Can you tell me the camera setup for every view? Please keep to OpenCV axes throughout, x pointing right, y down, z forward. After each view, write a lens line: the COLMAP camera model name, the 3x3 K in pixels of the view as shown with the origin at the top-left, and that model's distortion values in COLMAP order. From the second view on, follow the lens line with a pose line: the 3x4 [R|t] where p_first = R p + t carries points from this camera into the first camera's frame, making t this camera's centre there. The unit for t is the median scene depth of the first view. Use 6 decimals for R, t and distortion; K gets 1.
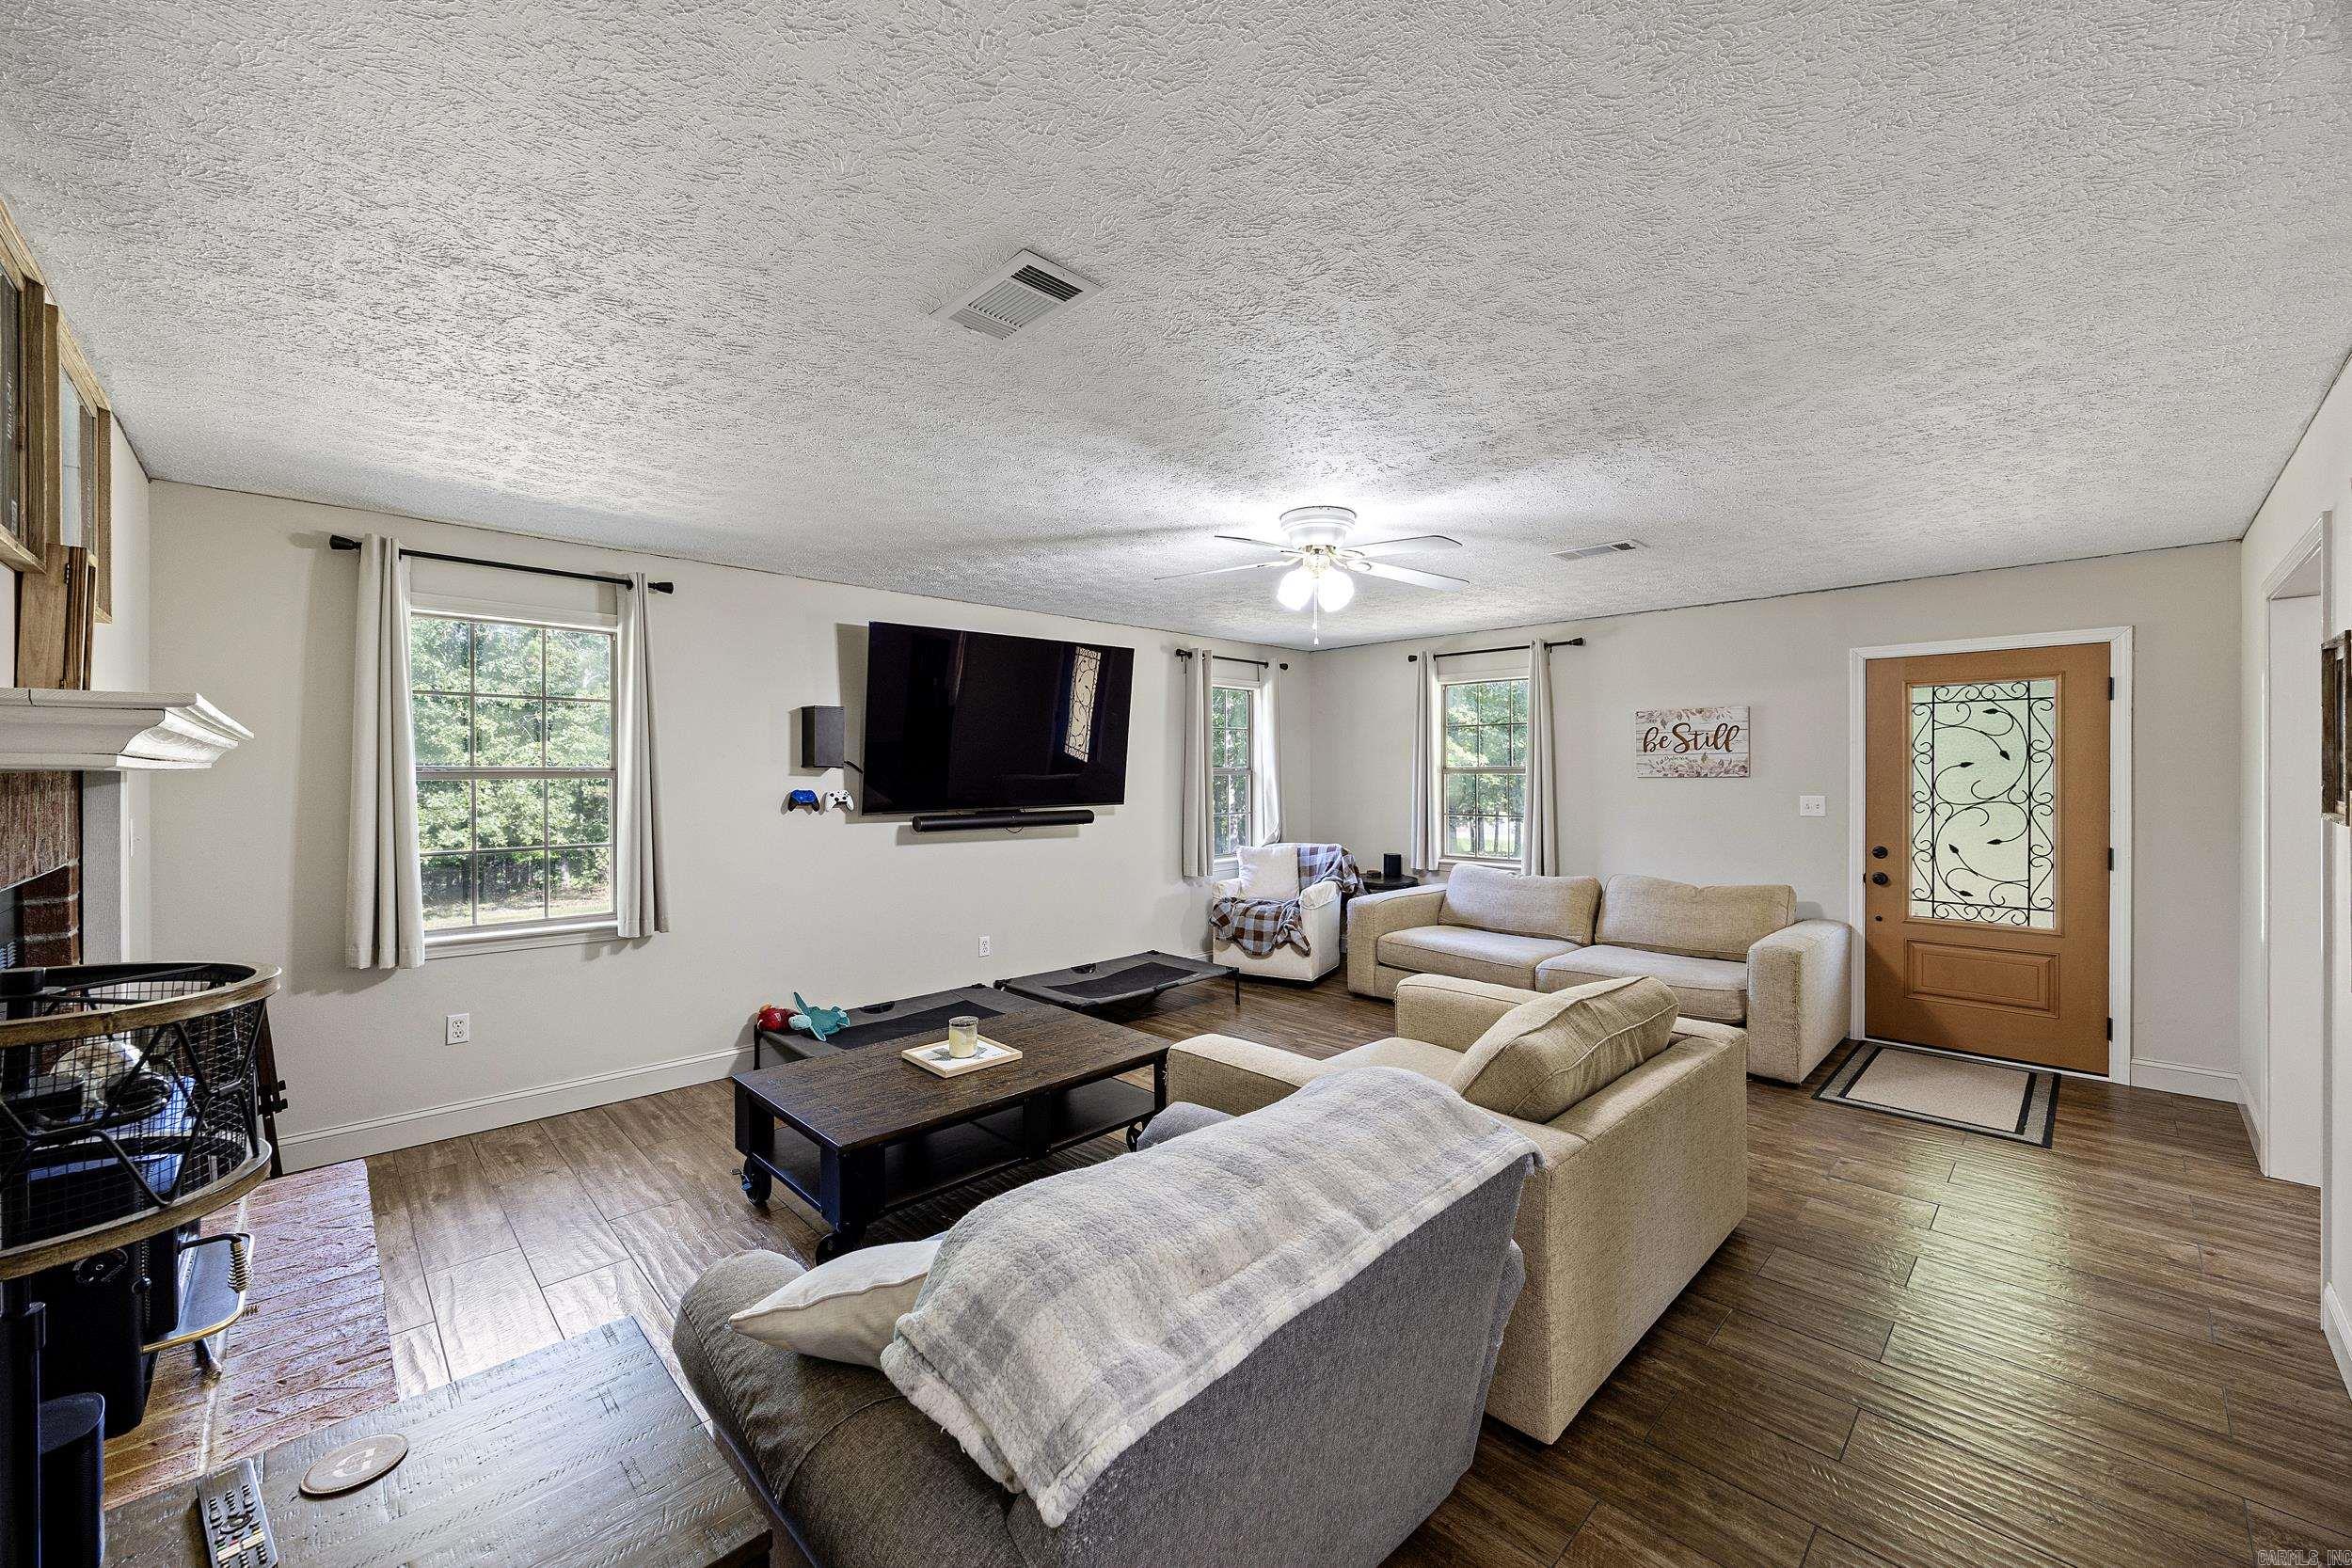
lens RADIAL K [[907.1, 0, 1182.2], [0, 907.1, 774.8], [0, 0, 1]] dist [-0.000640, 0.000034]
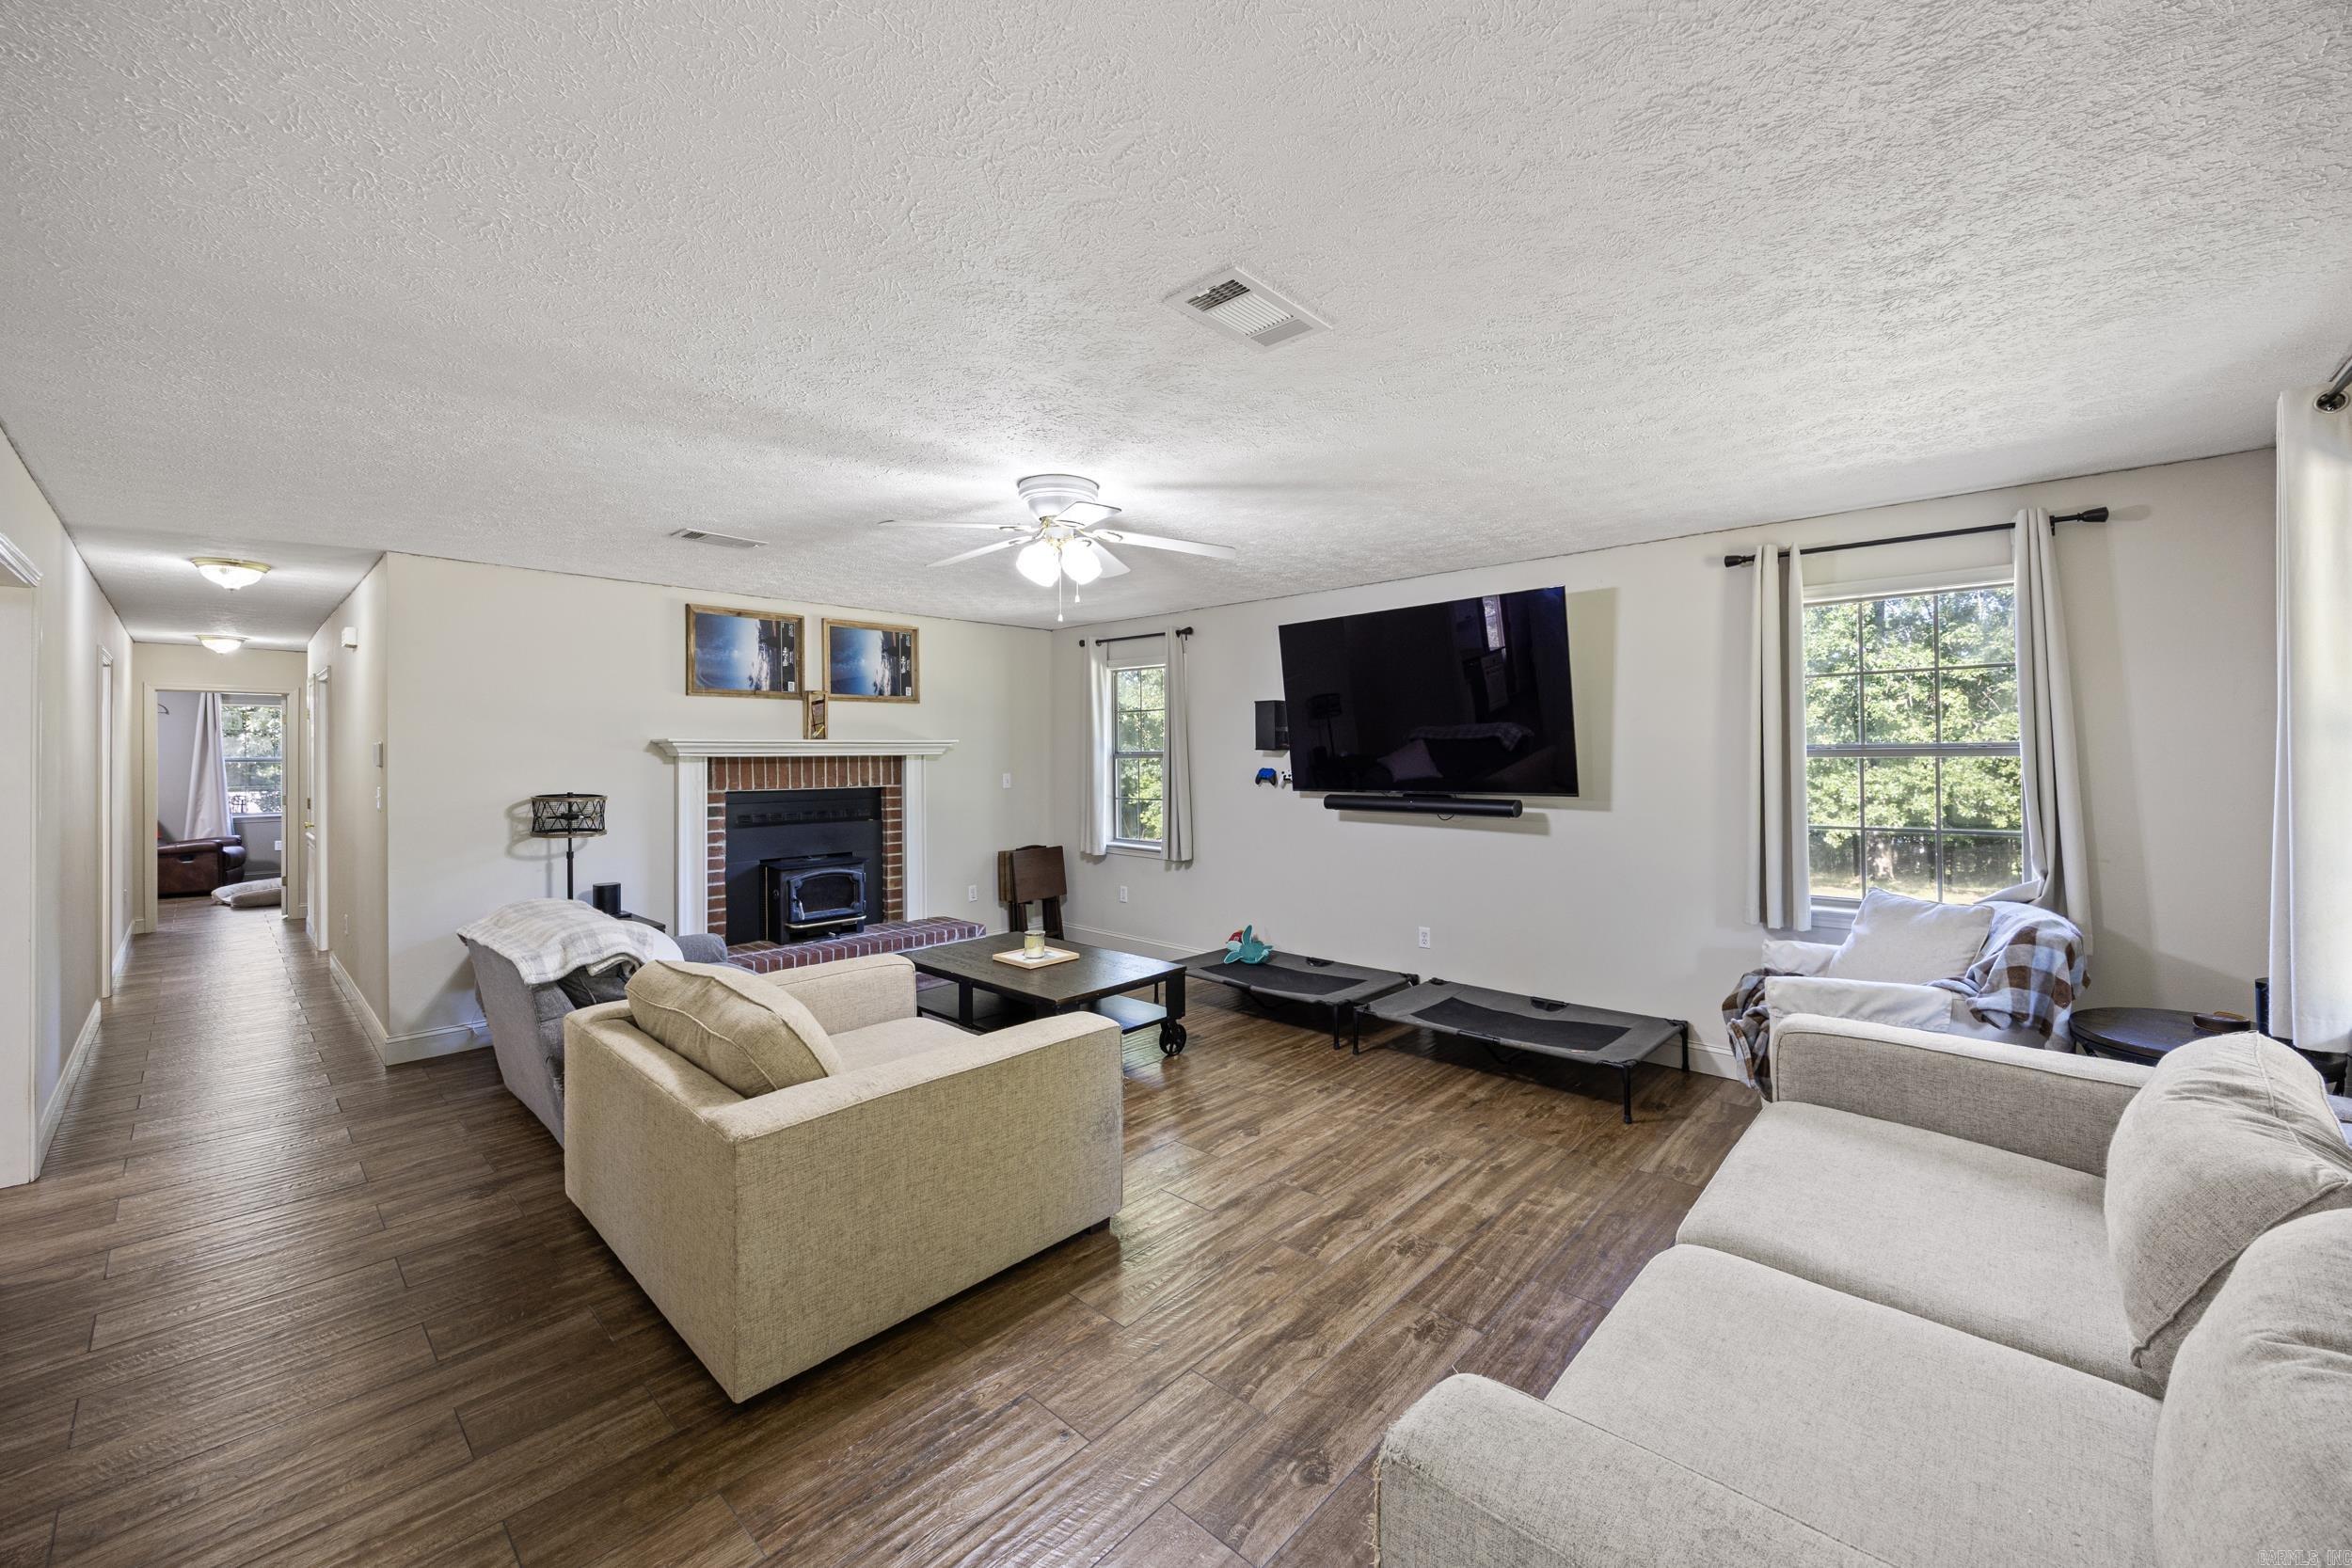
lens RADIAL K [[914.3, 0, 1189.7], [0, 914.3, 748.8], [0, 0, 1]] dist [-0.007664, -0.000022]
pose [[0.052607, -0.003470, -0.998609, 0.823060], [0.002547, 0.999991, -0.003340, -0.005520], [0.998612, -0.002368, 0.052616, 0.809509]]
